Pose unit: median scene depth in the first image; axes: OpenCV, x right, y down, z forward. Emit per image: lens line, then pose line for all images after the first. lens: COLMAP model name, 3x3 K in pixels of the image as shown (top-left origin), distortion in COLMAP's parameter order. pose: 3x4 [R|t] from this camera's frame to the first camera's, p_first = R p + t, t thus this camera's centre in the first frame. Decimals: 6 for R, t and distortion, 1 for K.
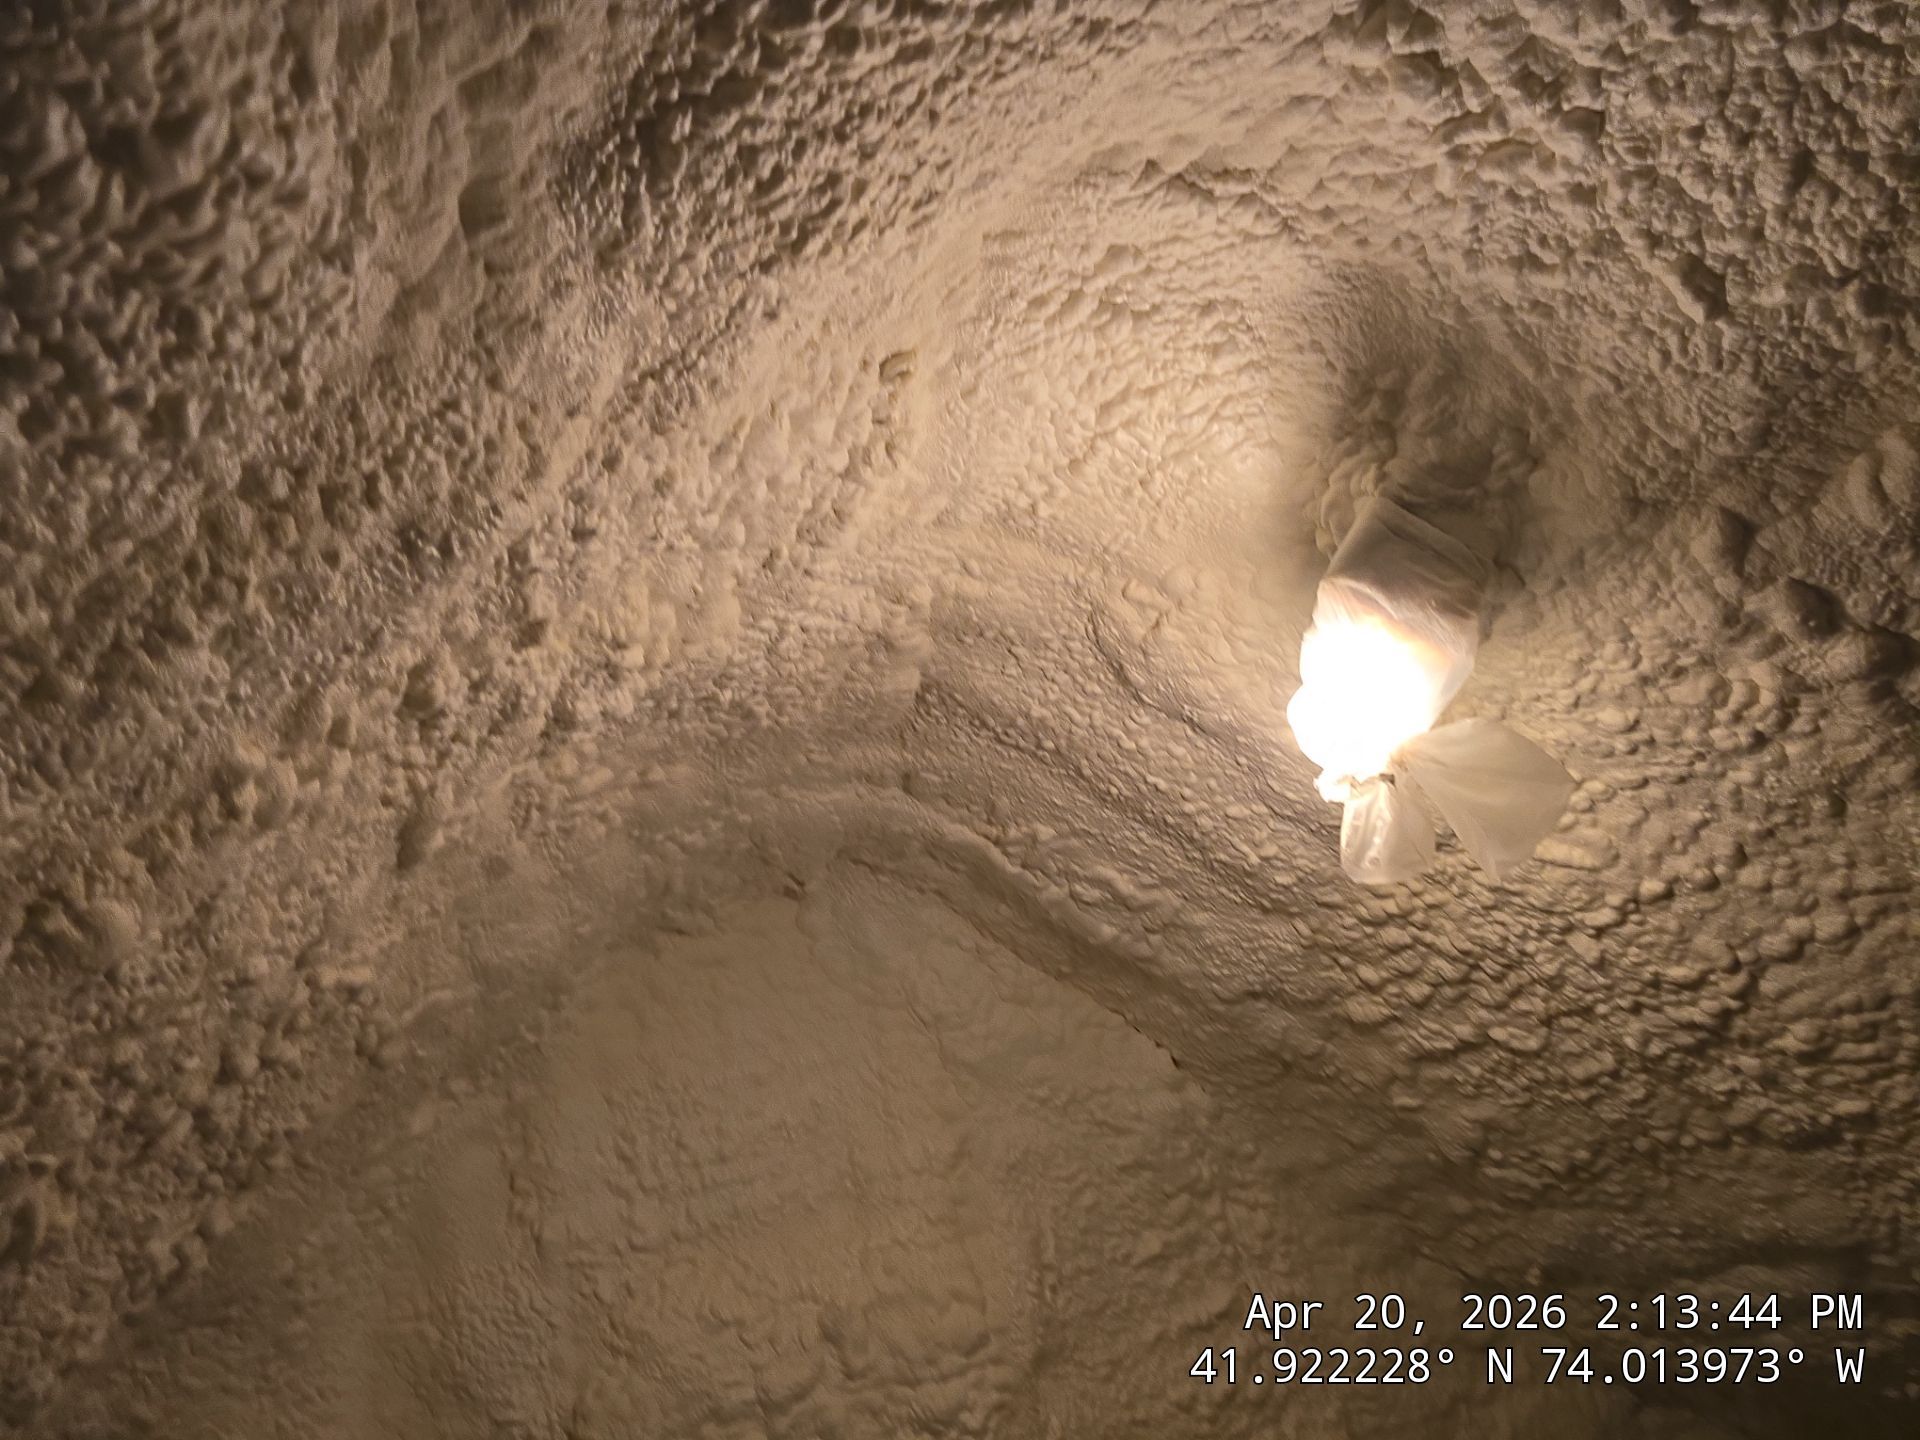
lens RADIAL K [[1255.9, 0, 953.1], [0, 1255.9, 720.0], [0, 0, 1]] dist [0.033739, -0.024862]
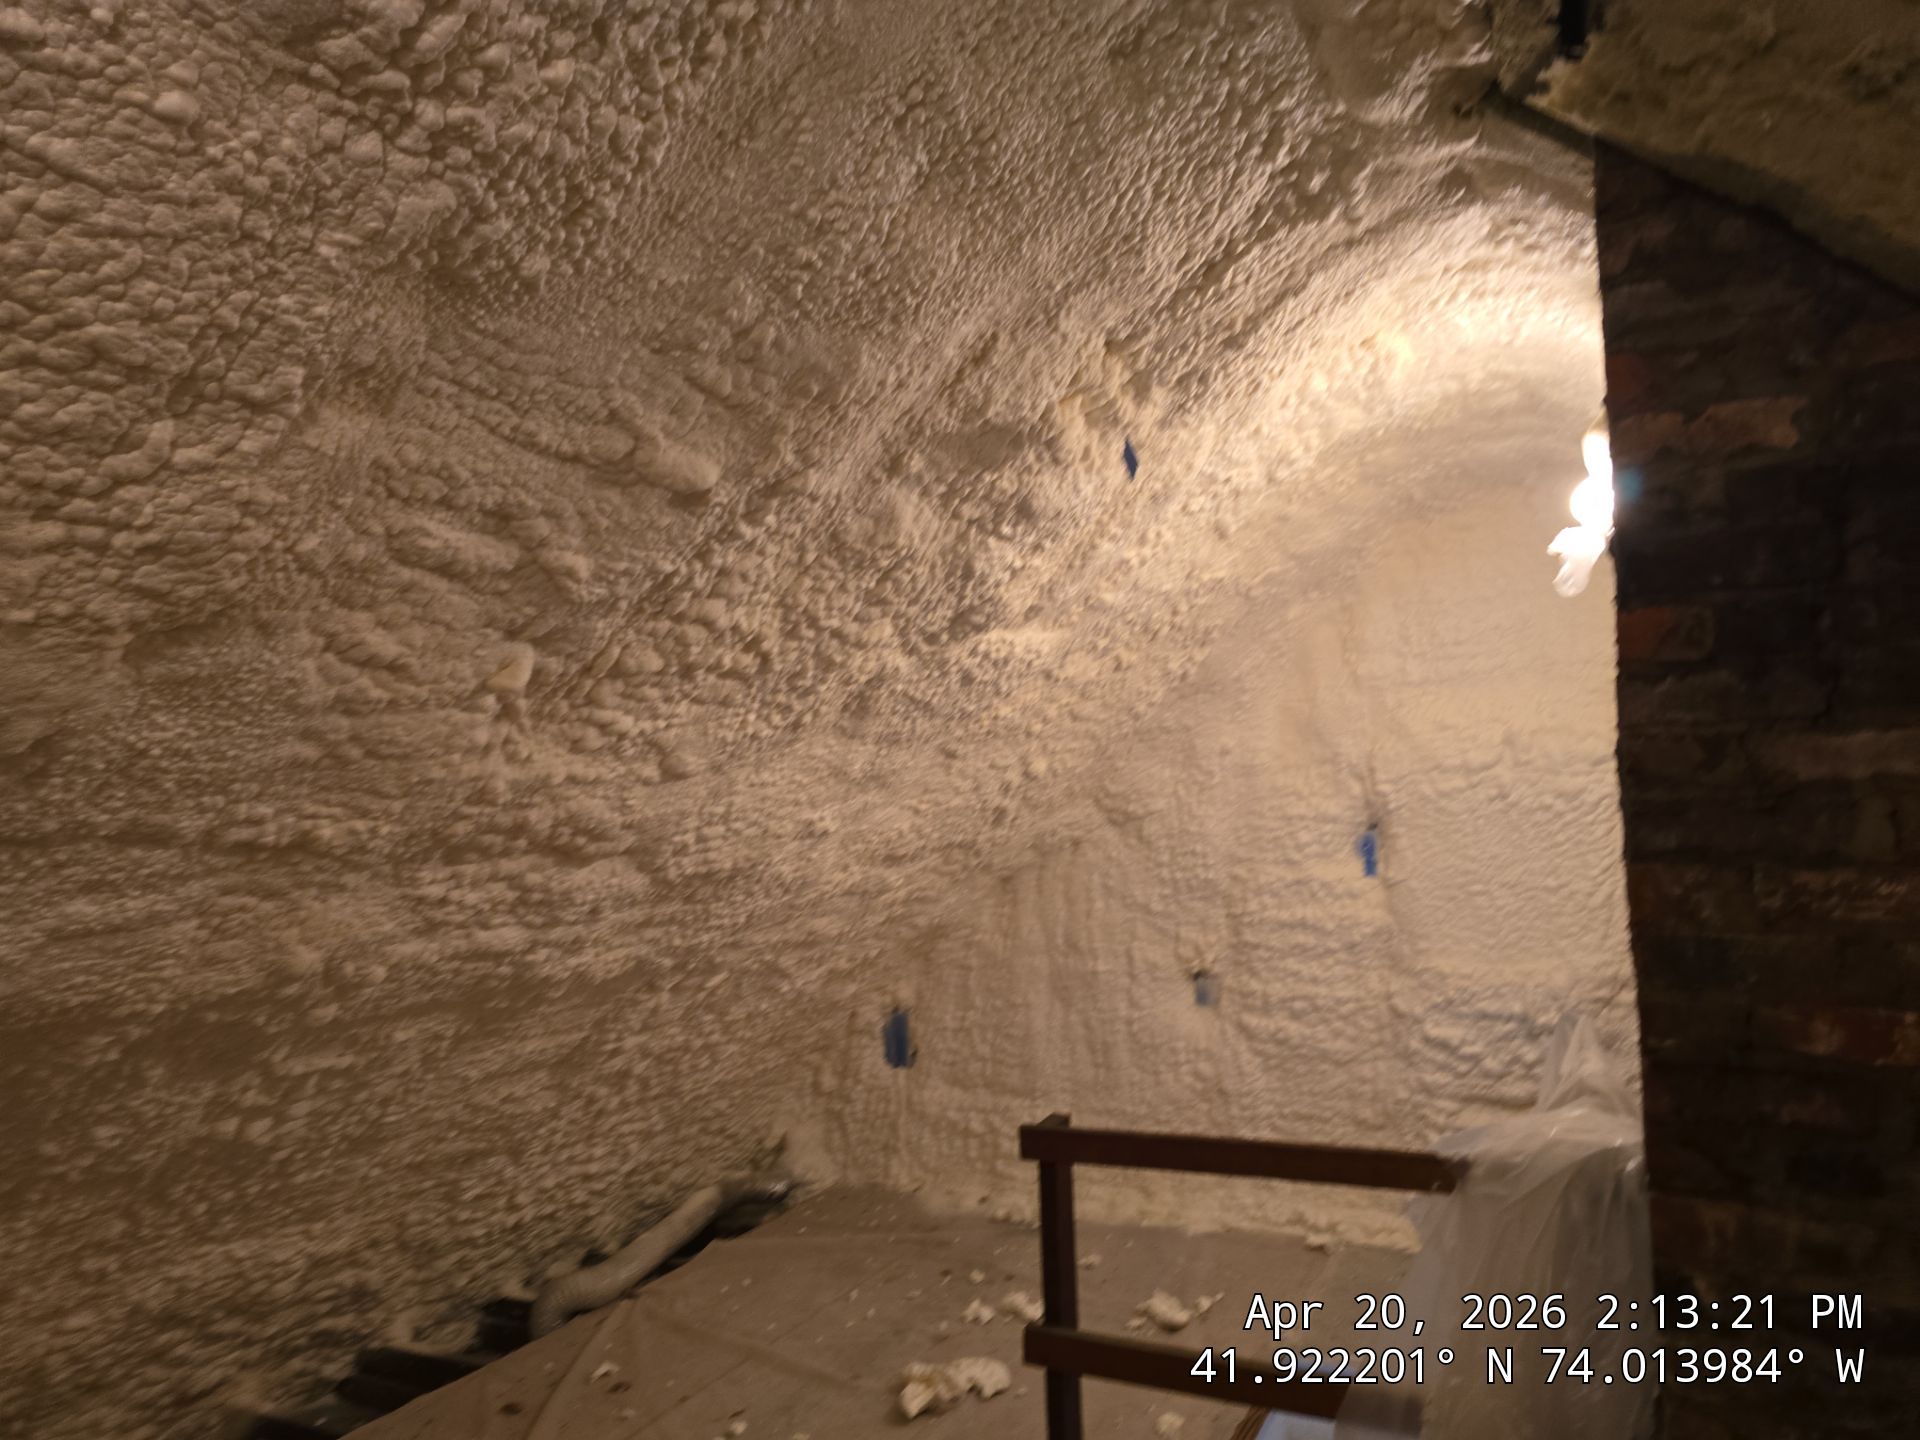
lens RADIAL K [[1267.7, 0, 969.1], [0, 1267.7, 676.6], [0, 0, 1]] dist [0.041434, -0.044838]
pose [[0.684950, 0.130071, -0.716885, 0.823295], [0.200335, 0.912387, 0.356953, -0.496226], [0.700506, -0.388112, 0.598882, -0.732602]]
